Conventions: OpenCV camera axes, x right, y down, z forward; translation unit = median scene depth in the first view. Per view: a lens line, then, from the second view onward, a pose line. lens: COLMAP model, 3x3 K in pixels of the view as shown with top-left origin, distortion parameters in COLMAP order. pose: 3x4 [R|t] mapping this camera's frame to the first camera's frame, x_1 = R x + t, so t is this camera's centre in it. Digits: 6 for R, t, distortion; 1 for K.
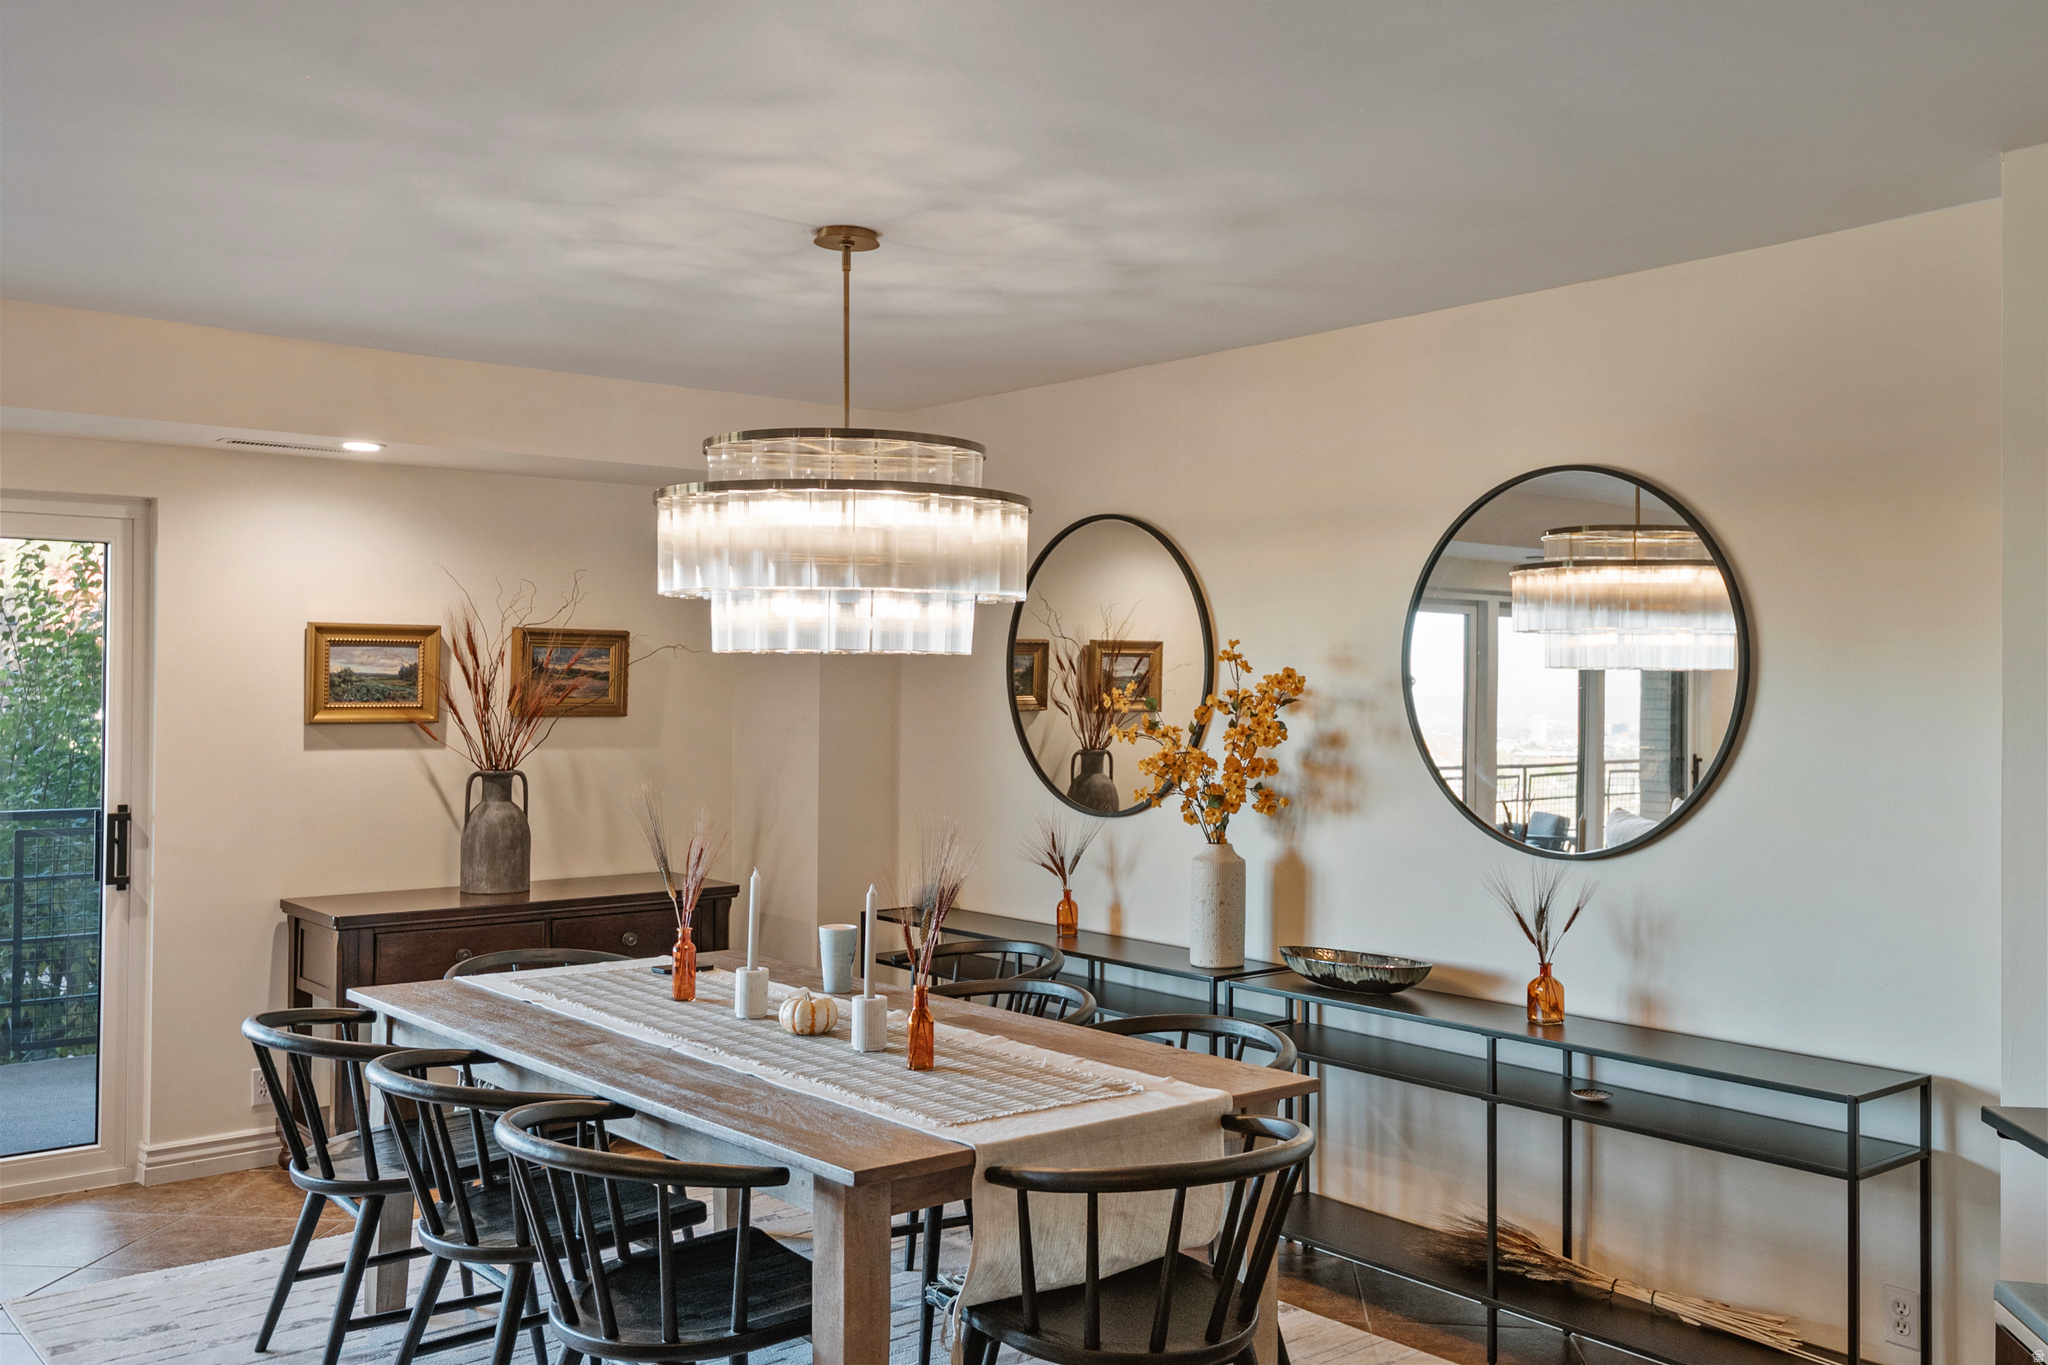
lens RADIAL K [[1800.5, 0, 1021.9], [0, 1800.5, 678.9], [0, 0, 1]] dist [0.031953, -0.011756]
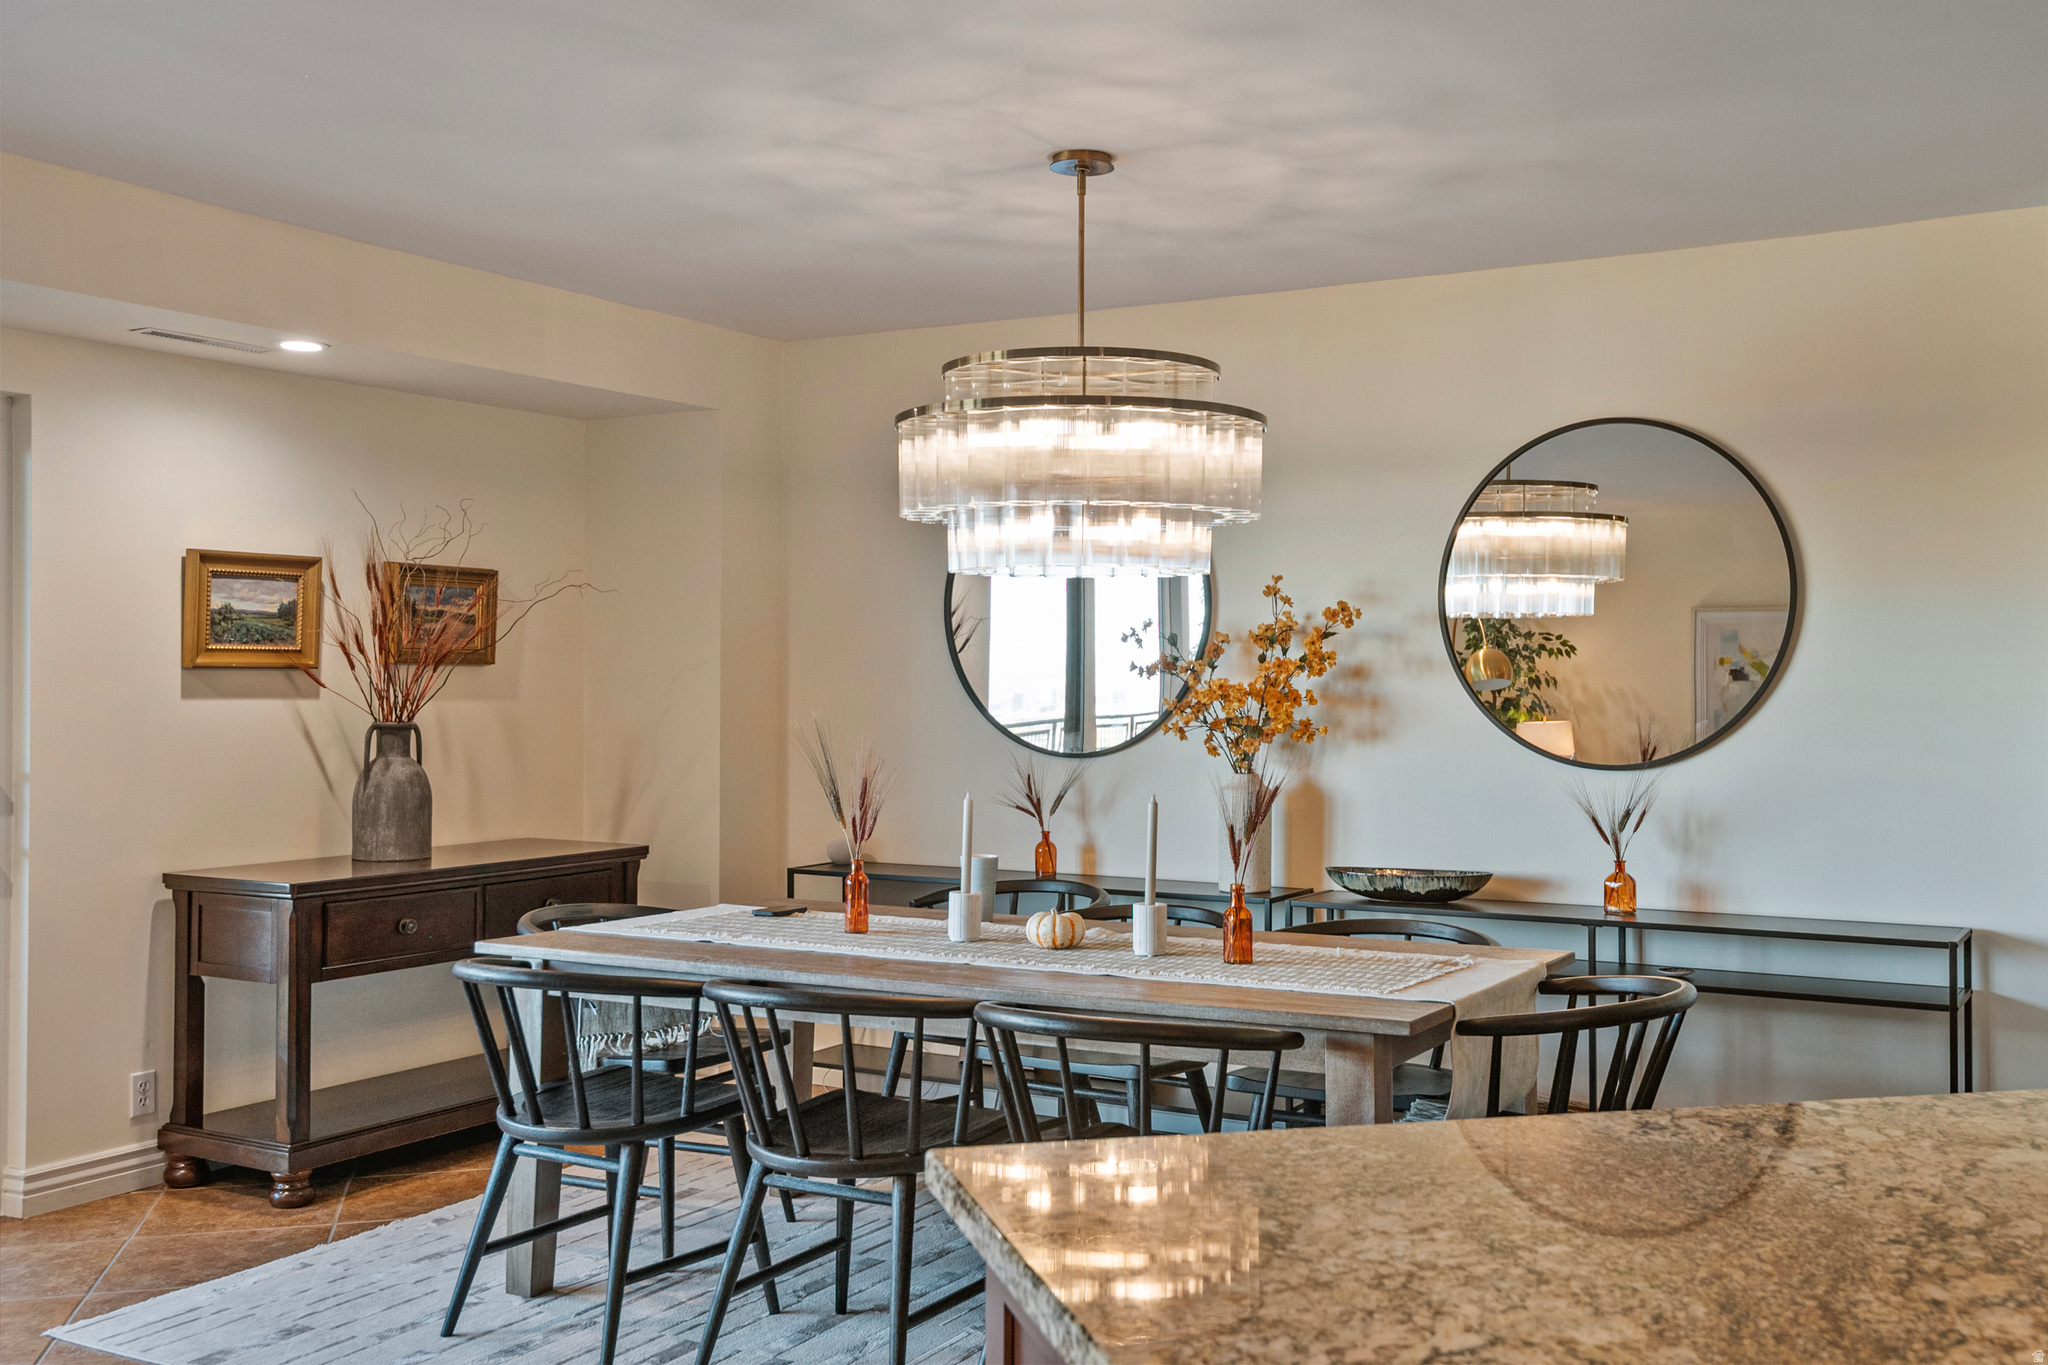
lens RADIAL K [[2008.2, 0, 1023.2], [0, 2008.2, 676.5], [0, 0, 1]] dist [0.046171, 0.000000]
pose [[0.939917, -0.004171, 0.341377, -0.364226], [0.003612, 0.999991, 0.002274, 0.029312], [-0.341383, -0.000904, 0.939924, -0.036339]]
